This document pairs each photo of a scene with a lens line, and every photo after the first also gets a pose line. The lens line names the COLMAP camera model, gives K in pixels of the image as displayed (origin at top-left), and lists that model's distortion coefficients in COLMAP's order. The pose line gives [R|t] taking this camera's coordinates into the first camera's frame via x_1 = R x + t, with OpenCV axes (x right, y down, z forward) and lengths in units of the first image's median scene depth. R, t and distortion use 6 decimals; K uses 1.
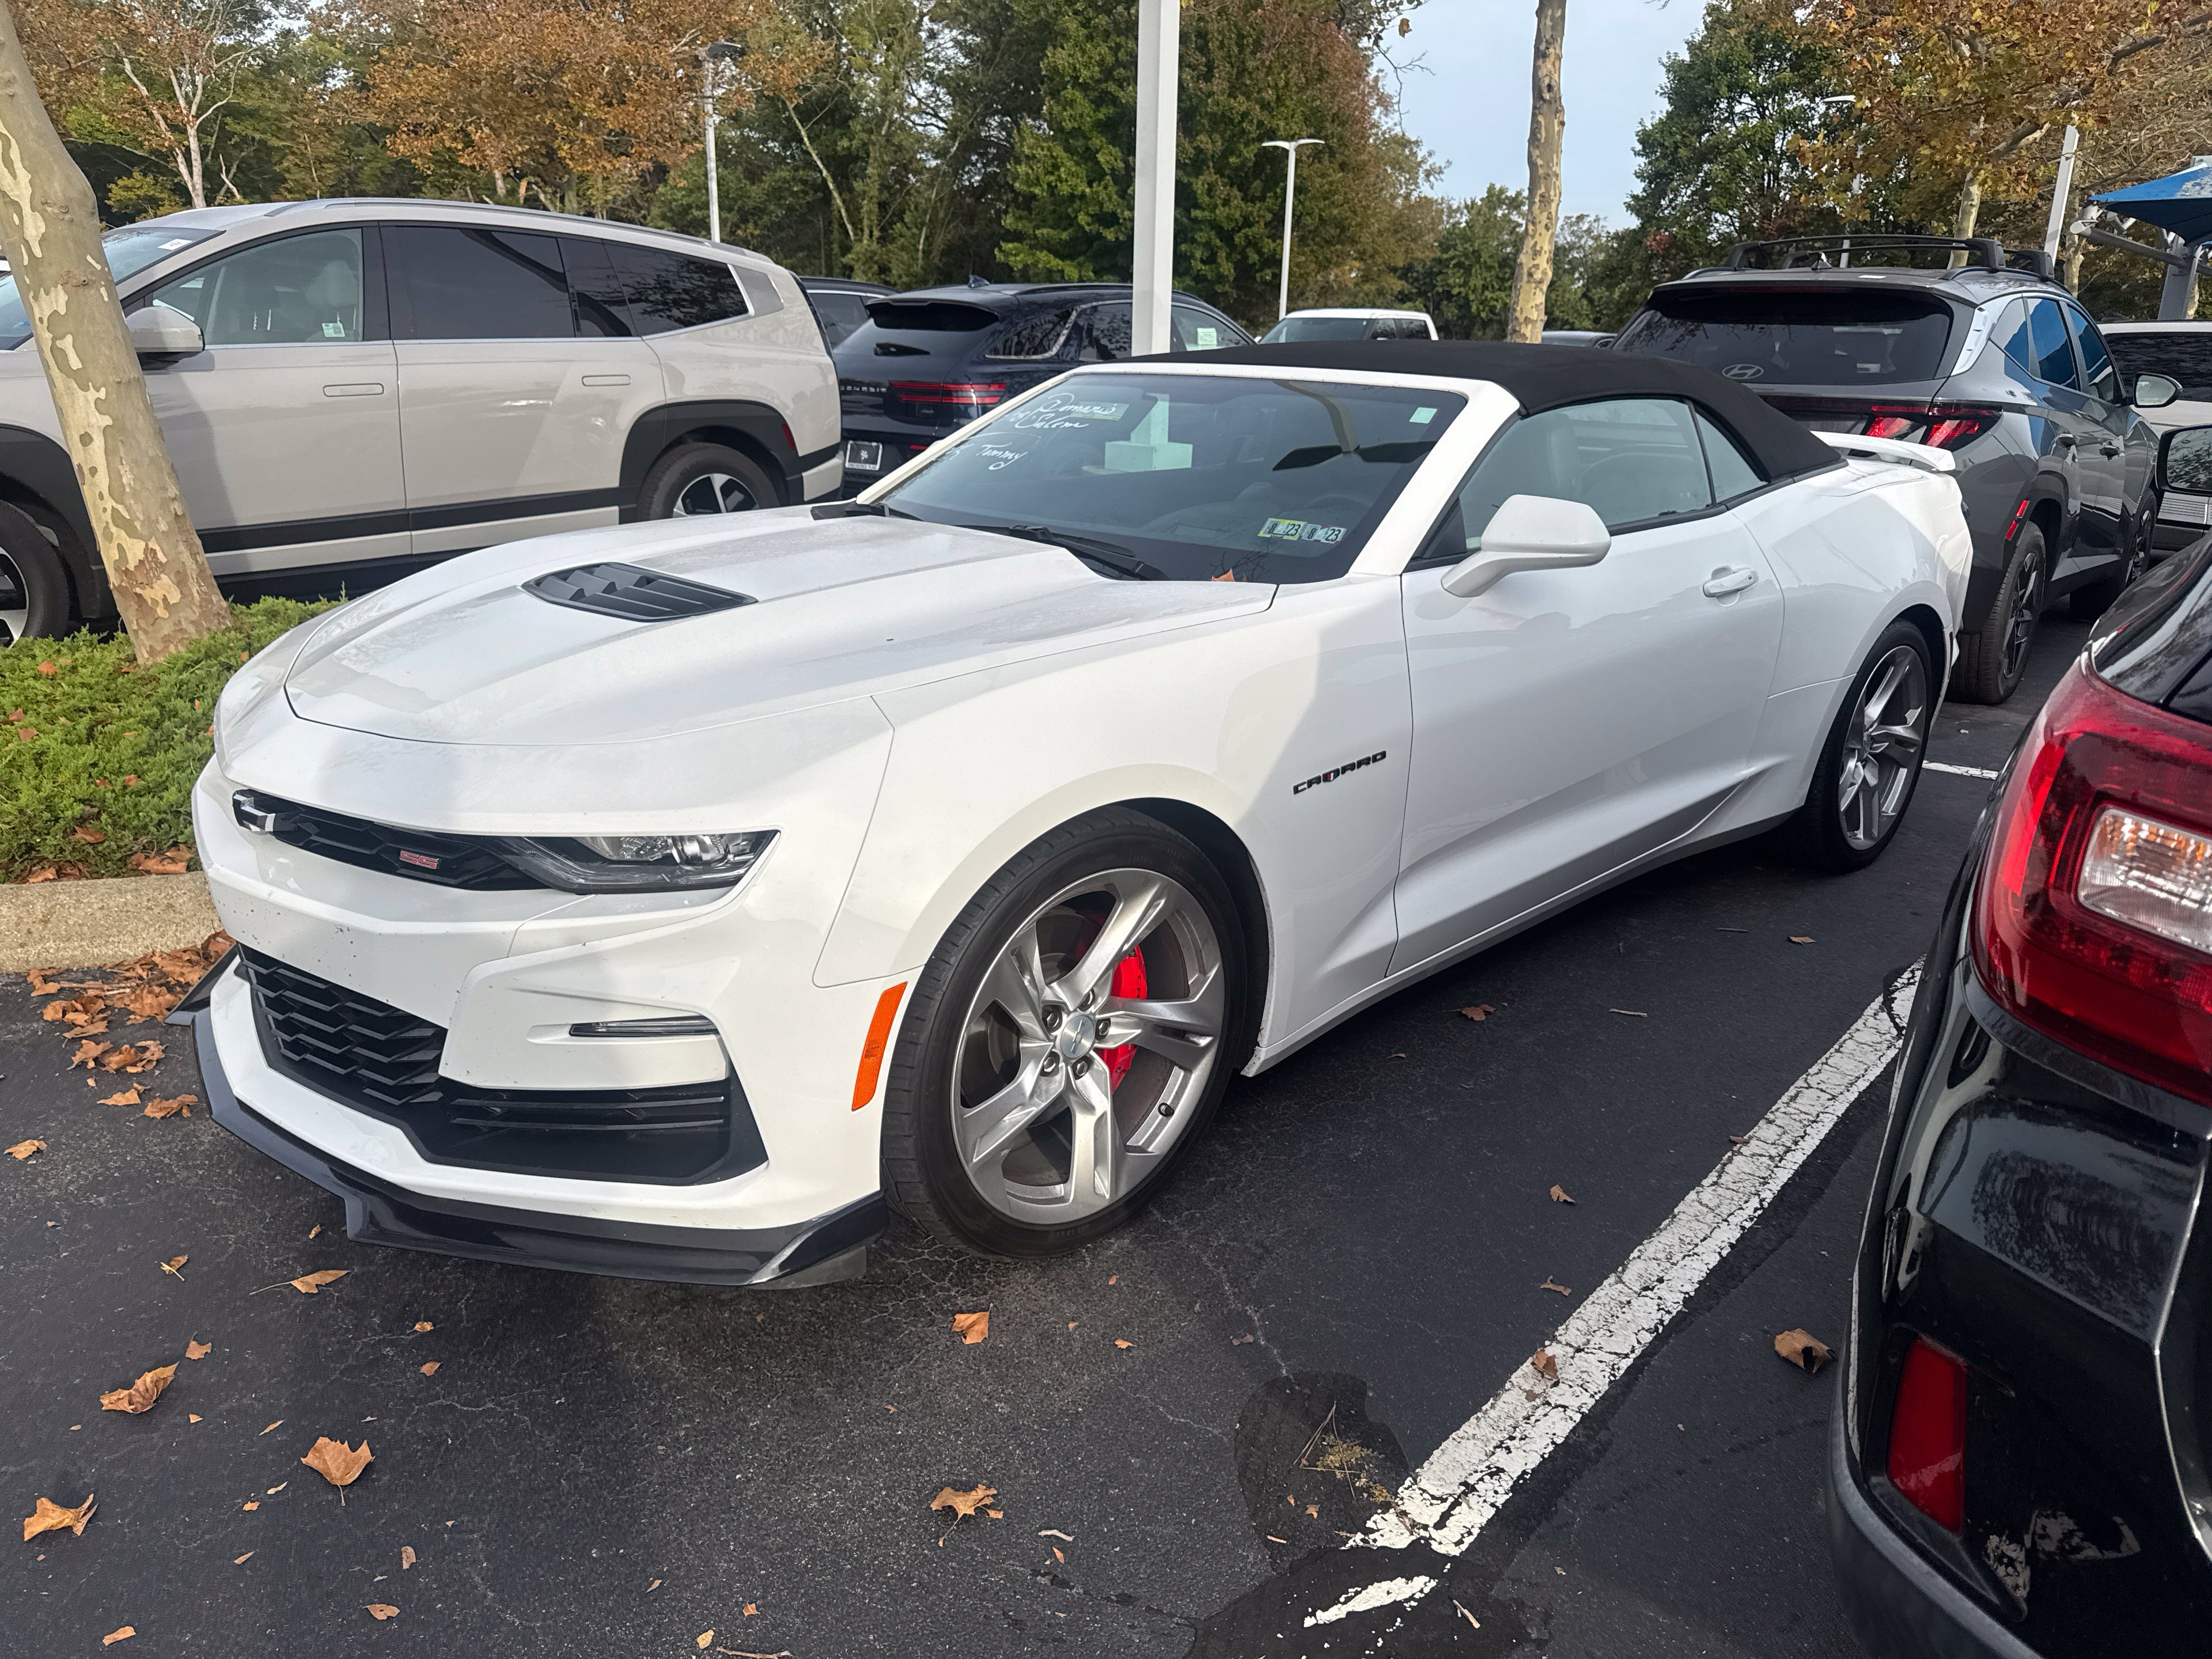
lens RADIAL K [[1562.3, 0, 1123.4], [0, 1562.3, 838.8], [0, 0, 1]] dist [0.012189, -0.014961]
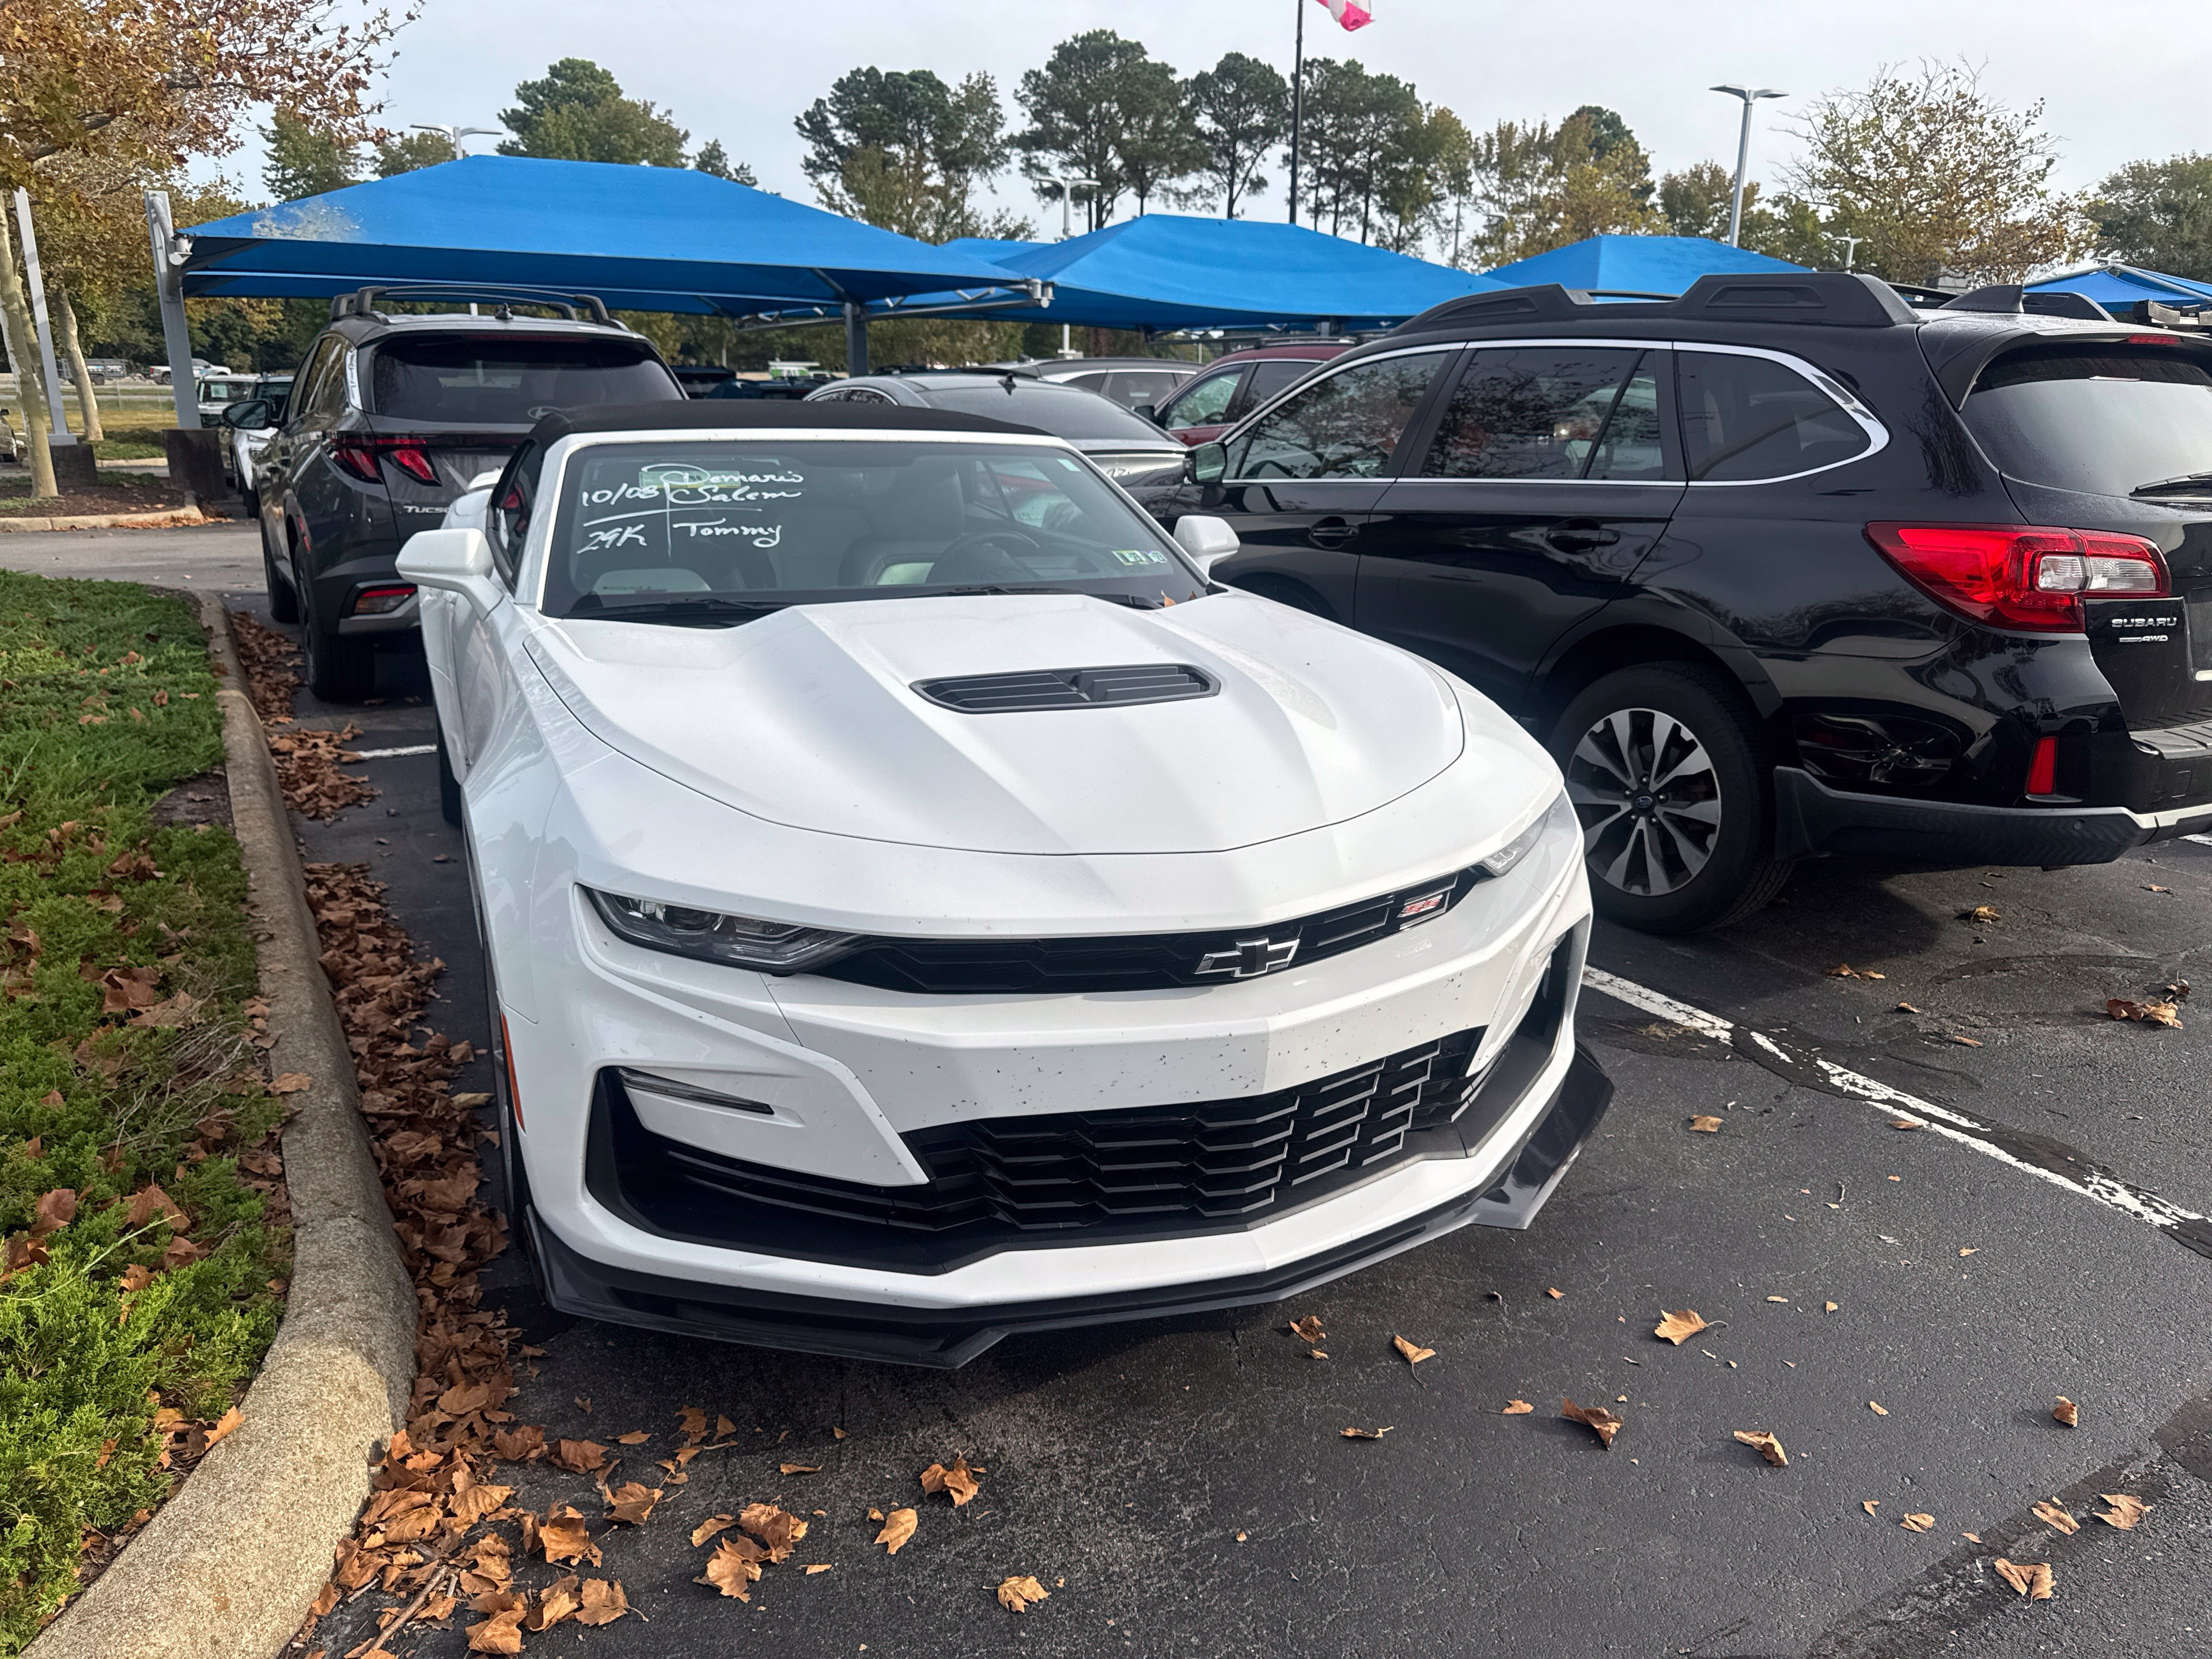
lens RADIAL K [[1562.3, 0, 1120.4], [0, 1562.3, 836.7], [0, 0, 1]] dist [0.012189, -0.014961]
pose [[0.333893, -0.275891, 0.901332, -0.562700], [0.284523, 0.941106, 0.182666, -0.110727], [-0.898645, 0.195459, 0.392726, 0.279980]]
